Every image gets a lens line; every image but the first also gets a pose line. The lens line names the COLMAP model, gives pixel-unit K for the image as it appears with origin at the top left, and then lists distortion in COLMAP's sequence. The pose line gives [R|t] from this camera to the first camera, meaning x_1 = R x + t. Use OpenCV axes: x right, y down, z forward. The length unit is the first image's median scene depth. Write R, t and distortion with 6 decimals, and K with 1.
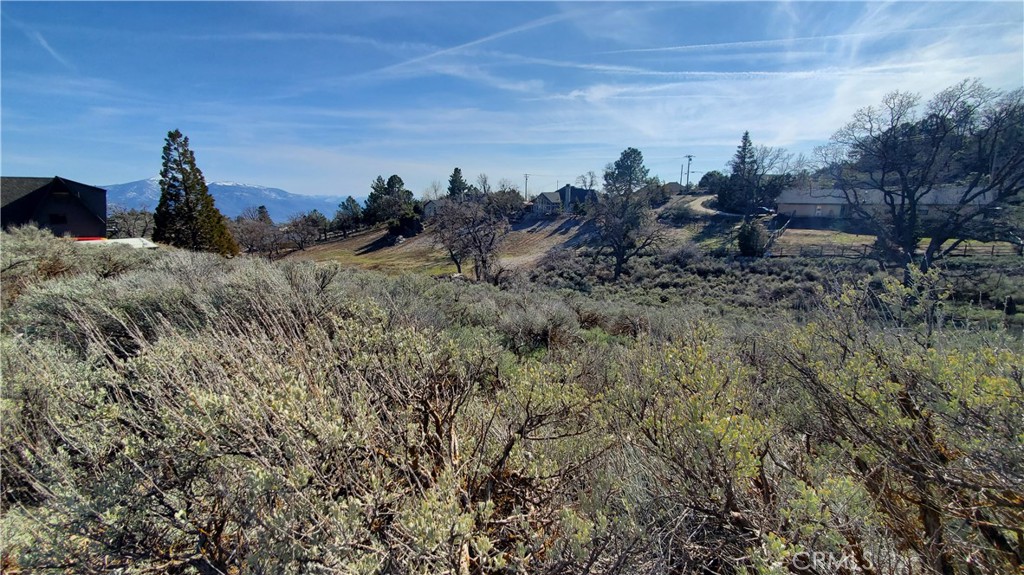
lens RADIAL K [[410.7, 0, 521.3], [0, 410.7, 290.2], [0, 0, 1]] dist [0.000426, -0.001487]
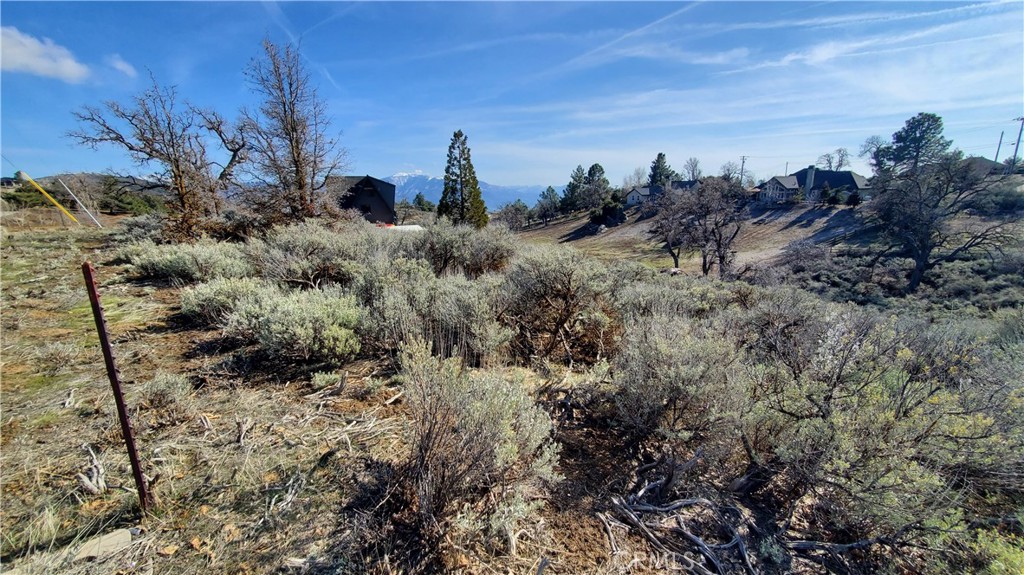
lens RADIAL K [[410.7, 0, 517.1], [0, 410.7, 288.5], [0, 0, 1]] dist [0.000426, -0.001487]
pose [[0.910621, 0.079328, -0.405557, -0.055907], [-0.069738, 0.996826, 0.038395, -0.003390], [0.407315, -0.006681, 0.913263, 0.009797]]
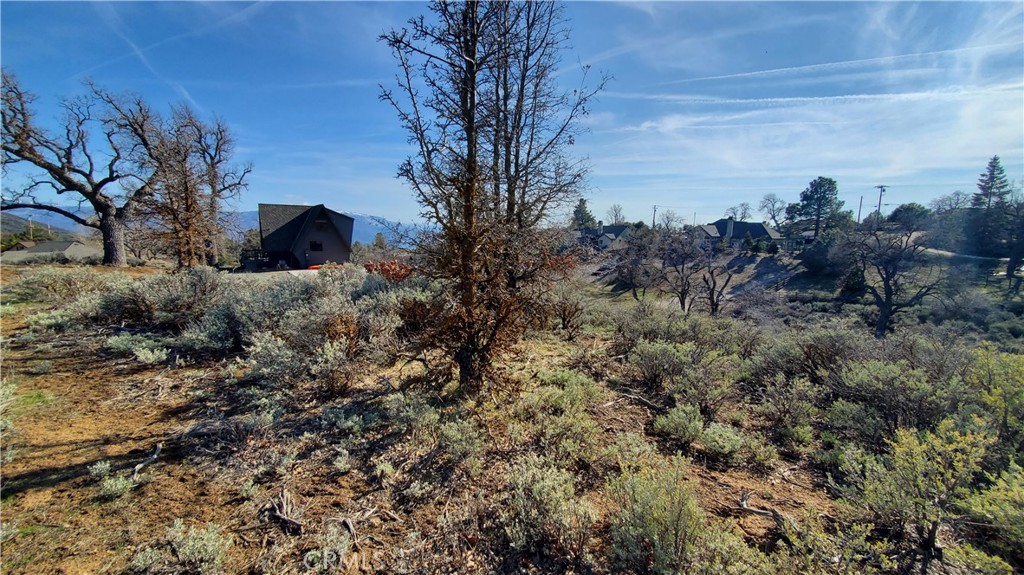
lens RADIAL K [[410.7, 0, 505.4], [0, 410.7, 293.3], [0, 0, 1]] dist [0.000426, -0.001487]
pose [[0.982363, 0.044482, -0.181617, -0.158935], [-0.055750, 0.996792, -0.057419, -0.010135], [0.178480, 0.066531, 0.981692, 0.036112]]
